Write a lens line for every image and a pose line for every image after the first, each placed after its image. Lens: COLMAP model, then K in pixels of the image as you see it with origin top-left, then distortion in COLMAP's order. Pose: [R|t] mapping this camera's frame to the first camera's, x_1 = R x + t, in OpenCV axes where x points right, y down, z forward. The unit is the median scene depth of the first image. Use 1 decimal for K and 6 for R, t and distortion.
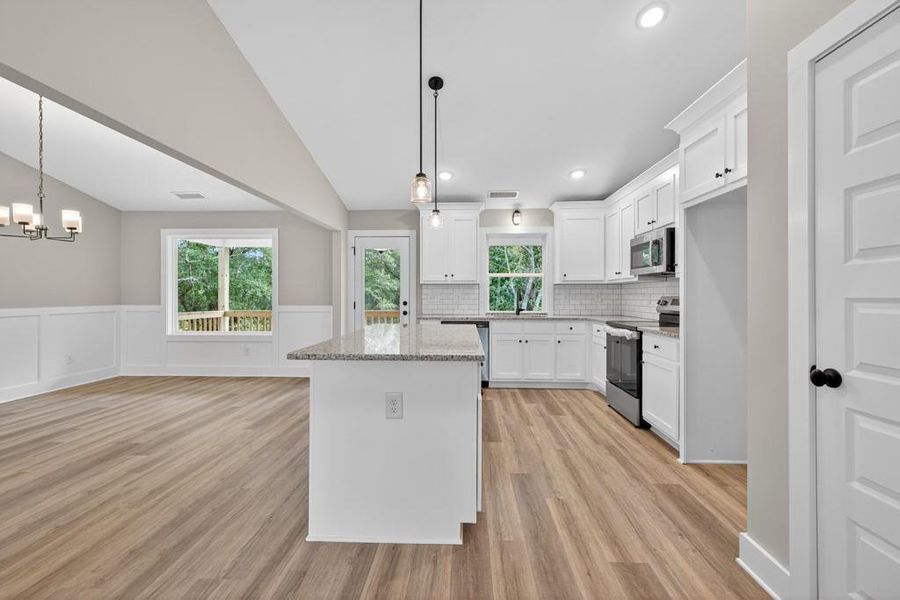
lens RADIAL K [[376.4, 0, 450.6], [0, 376.4, 297.3], [0, 0, 1]] dist [0.000857, 0.000026]
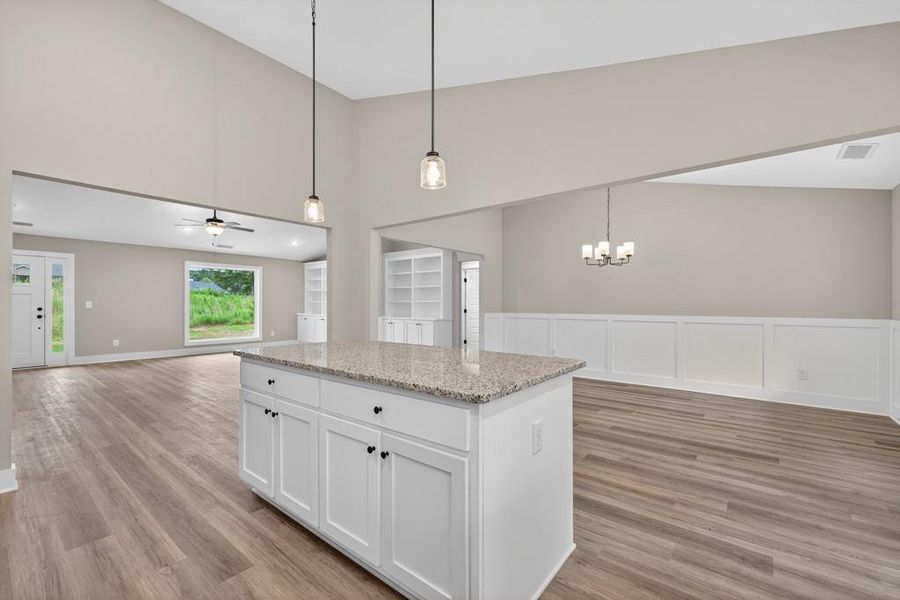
lens RADIAL K [[382.6, 0, 451.0], [0, 382.6, 303.6], [0, 0, 1]] dist [-0.001180, -0.000301]
pose [[-0.588722, -0.004734, -0.808322, 0.402059], [-0.006765, 0.999977, -0.000930, -0.005198], [0.808307, 0.004921, -0.588740, 1.335899]]
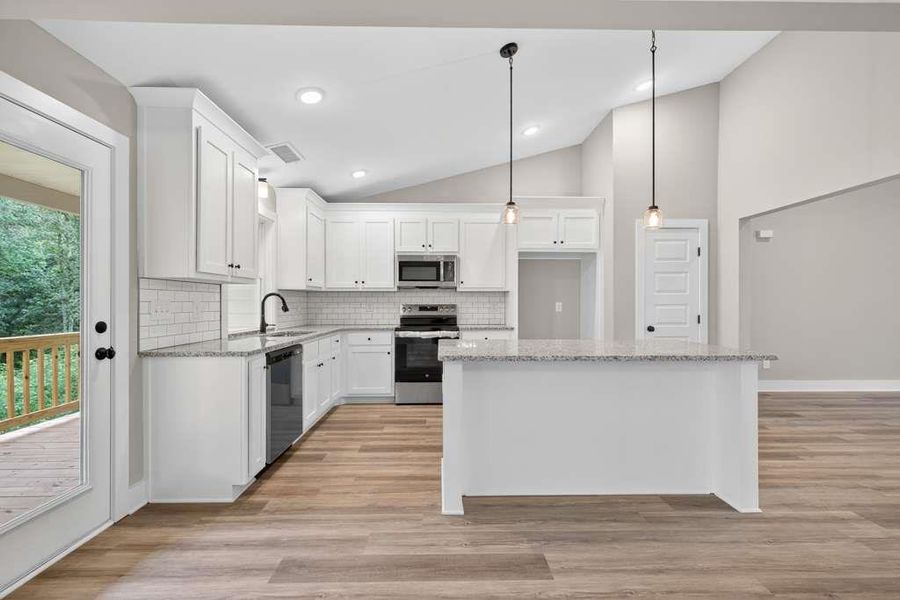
lens RADIAL K [[382.6, 0, 451.0], [0, 382.6, 303.6], [0, 0, 1]] dist [-0.001180, -0.000301]
pose [[-0.072729, -0.000929, 0.997351, -0.864577], [0.004818, 0.999988, 0.001283, -0.008166], [-0.997340, 0.004899, -0.072724, 1.178963]]
